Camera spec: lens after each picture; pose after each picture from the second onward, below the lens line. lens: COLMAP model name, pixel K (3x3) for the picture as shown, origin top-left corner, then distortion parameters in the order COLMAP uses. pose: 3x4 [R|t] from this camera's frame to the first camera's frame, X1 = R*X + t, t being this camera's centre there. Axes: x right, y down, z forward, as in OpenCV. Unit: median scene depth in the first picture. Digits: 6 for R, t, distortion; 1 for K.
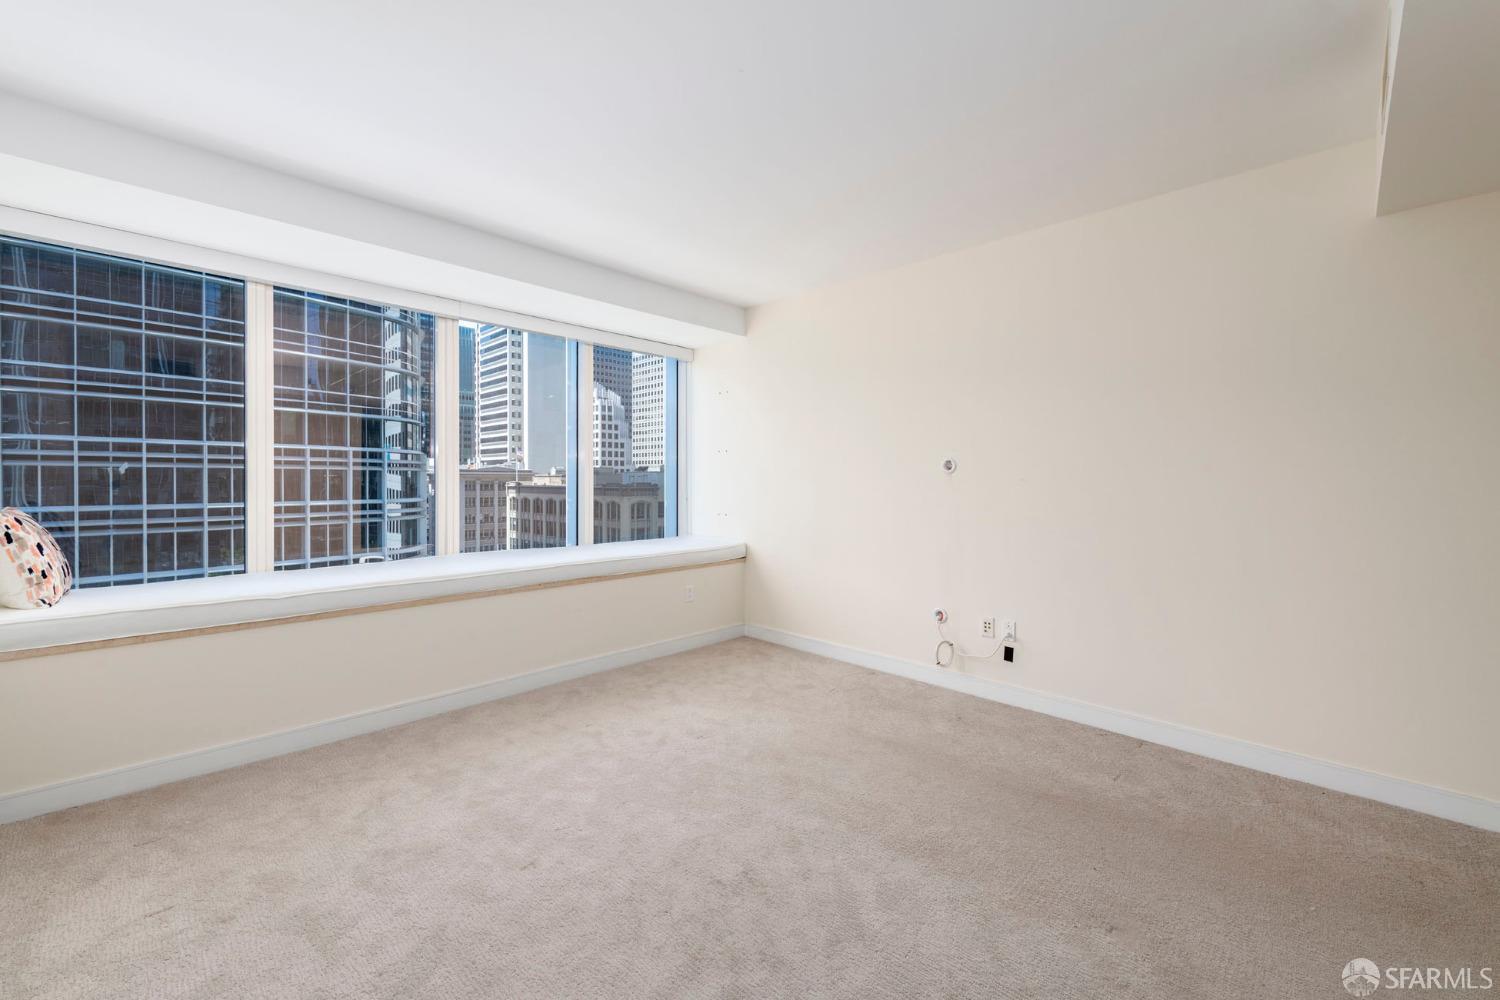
lens RADIAL K [[612.5, 0, 744.0], [0, 612.5, 495.8], [0, 0, 1]] dist [0.004448, -0.001011]
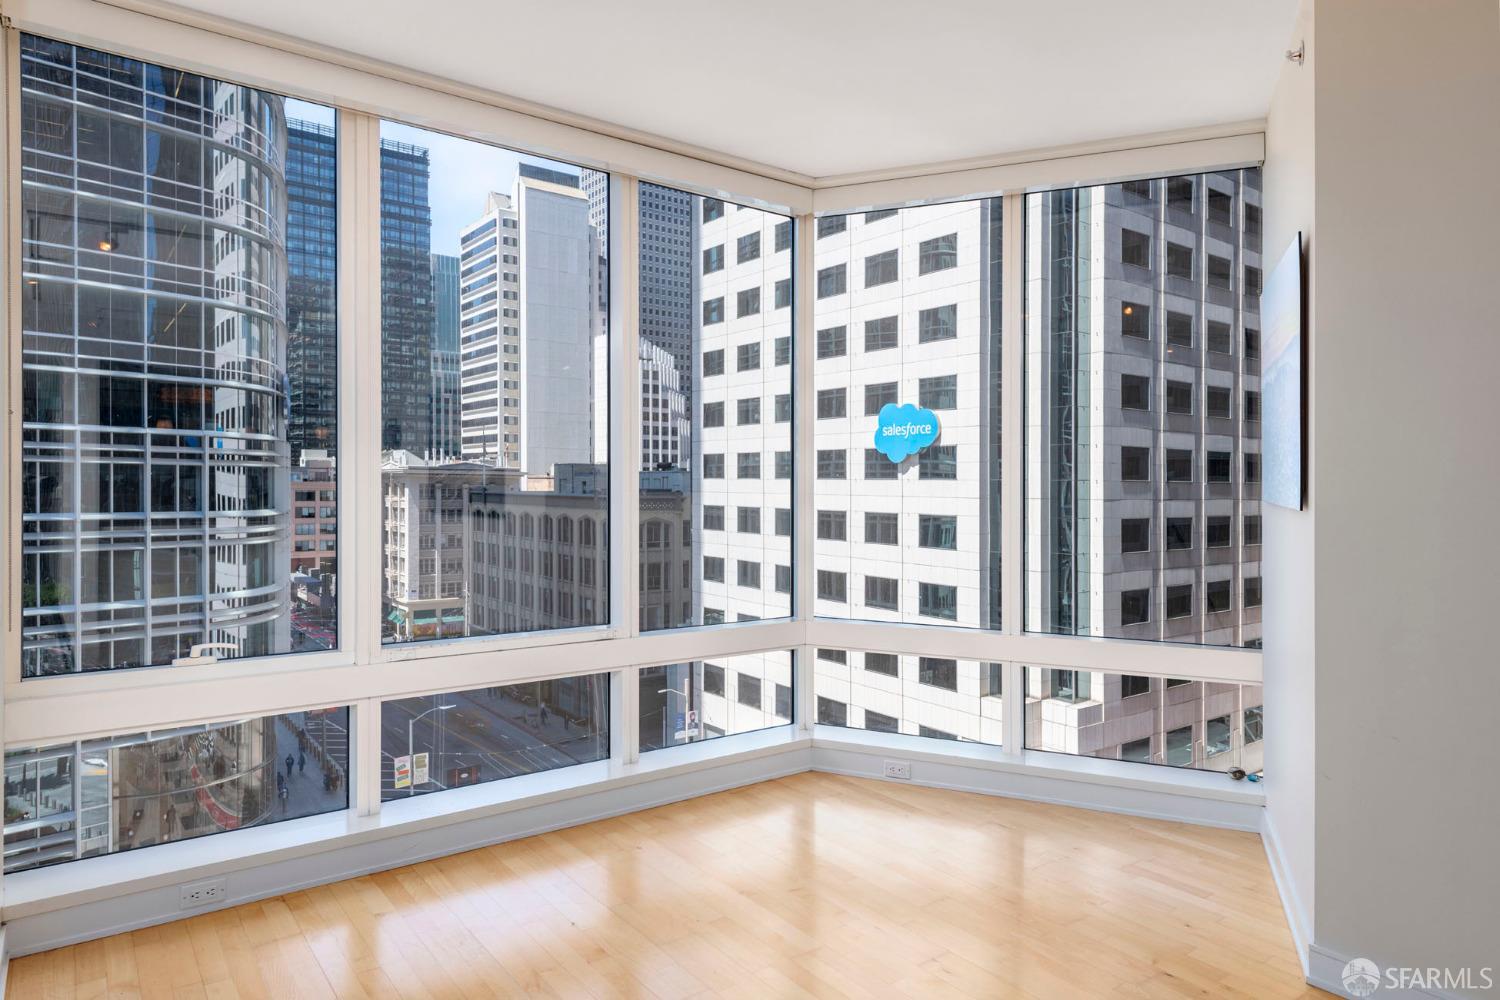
lens RADIAL K [[931.7, 0, 746.9], [0, 931.7, 491.8], [0, 0, 1]] dist [0.029040, 0.001321]
pose [[0.987302, 0.007236, -0.158691, 0.104440], [-0.010367, 0.999767, -0.018908, -0.001984], [0.158517, 0.020313, 0.987147, 0.124098]]
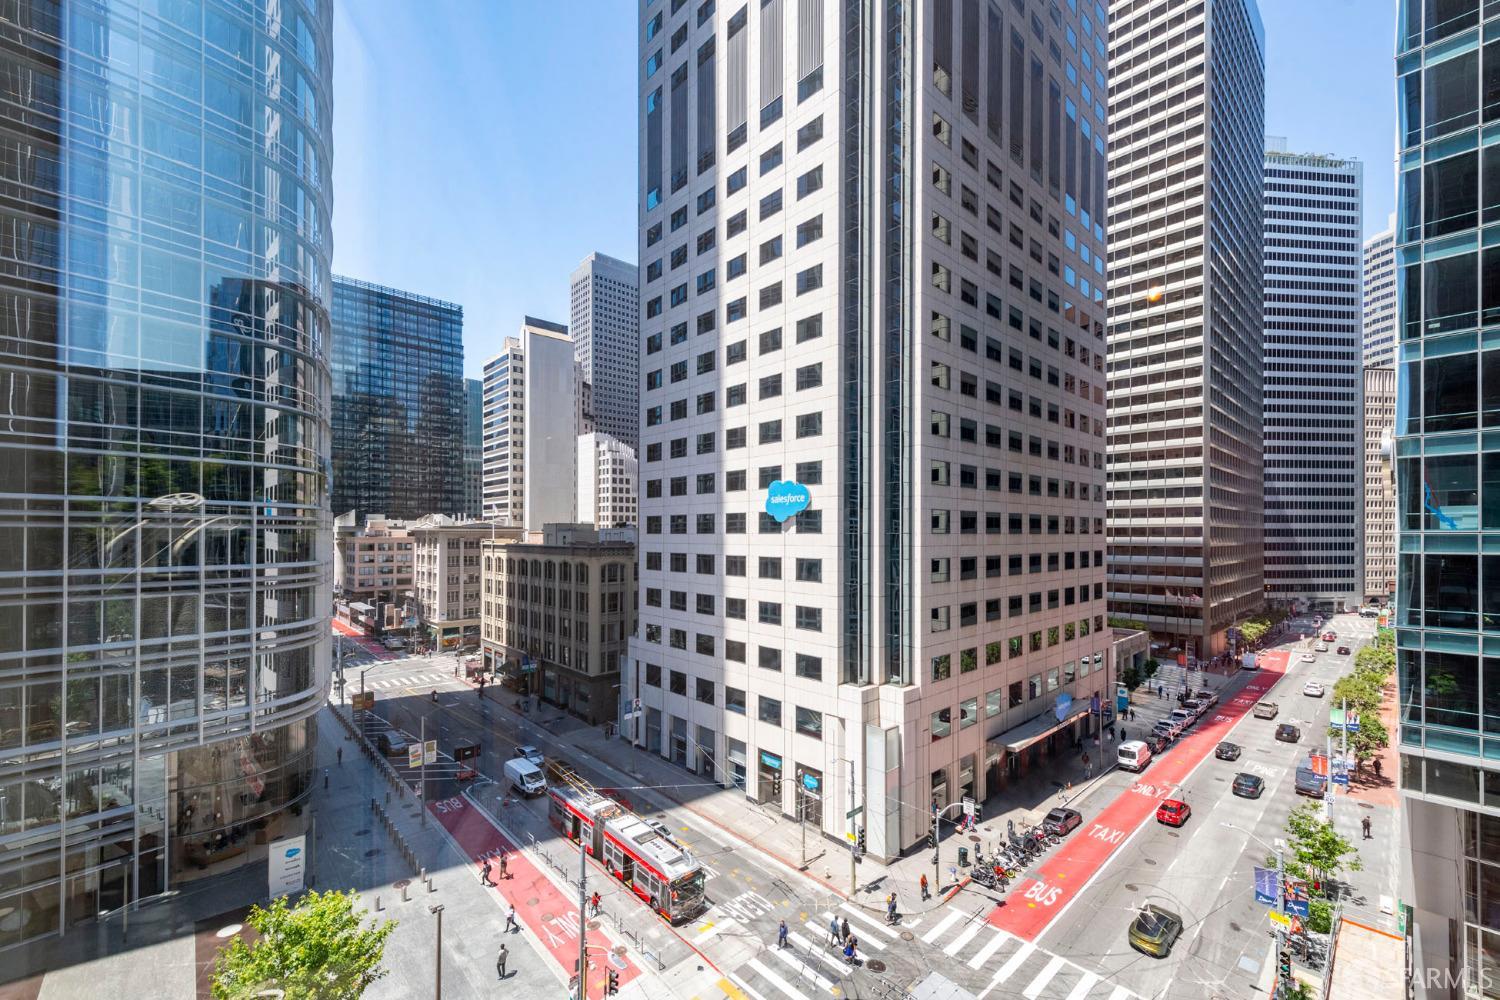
lens RADIAL K [[606.2, 0, 749.6], [0, 606.2, 546.4], [0, 0, 1]] dist [0.013928, -0.001474]
pose [[0.998254, -0.002278, -0.059015, 0.111405], [0.001853, 0.999972, -0.007260, -0.009622], [0.059030, 0.007138, 0.998231, 0.209597]]
